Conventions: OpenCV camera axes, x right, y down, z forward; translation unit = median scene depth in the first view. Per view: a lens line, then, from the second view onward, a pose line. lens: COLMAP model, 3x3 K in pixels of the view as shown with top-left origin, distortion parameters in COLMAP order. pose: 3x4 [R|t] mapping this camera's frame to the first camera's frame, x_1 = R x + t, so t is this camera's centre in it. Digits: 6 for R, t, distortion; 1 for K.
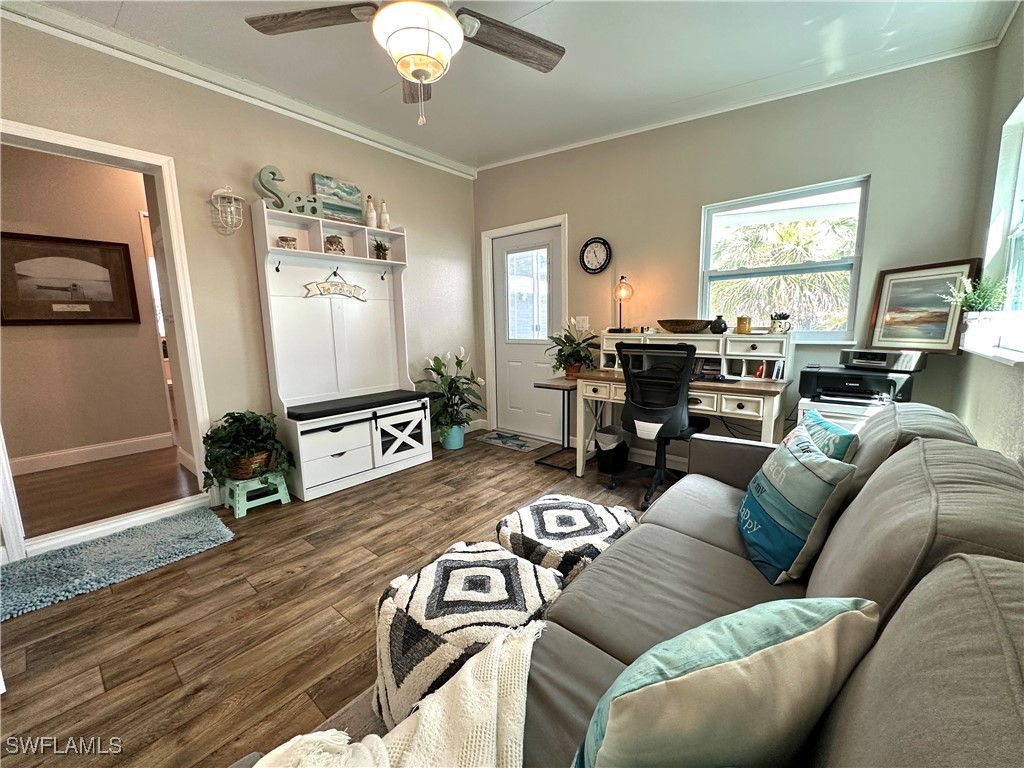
lens RADIAL K [[410.3, 0, 512.0], [0, 410.3, 383.7], [0, 0, 1]] dist [-0.004629, 0.001040]
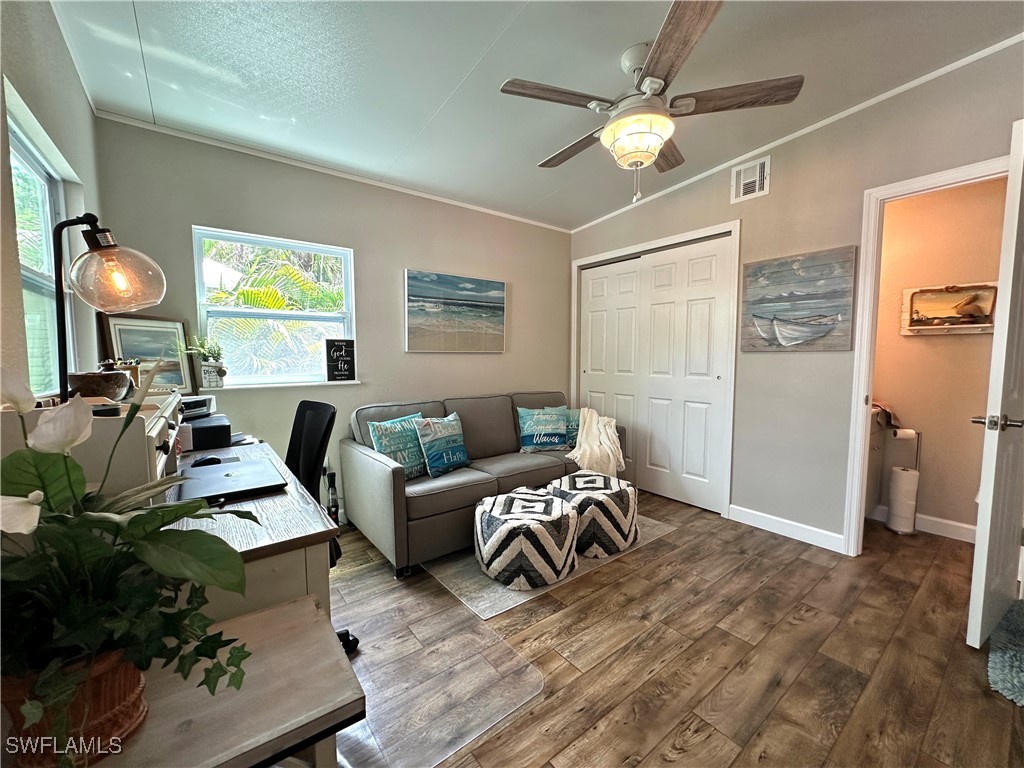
lens RADIAL K [[410.3, 0, 512.9], [0, 410.3, 385.7], [0, 0, 1]] dist [-0.004629, 0.001040]
pose [[-0.978175, 0.006857, 0.207671, -0.084860], [0.053105, 0.974512, 0.217961, -0.283014], [-0.200884, 0.224233, -0.953607, 1.755502]]
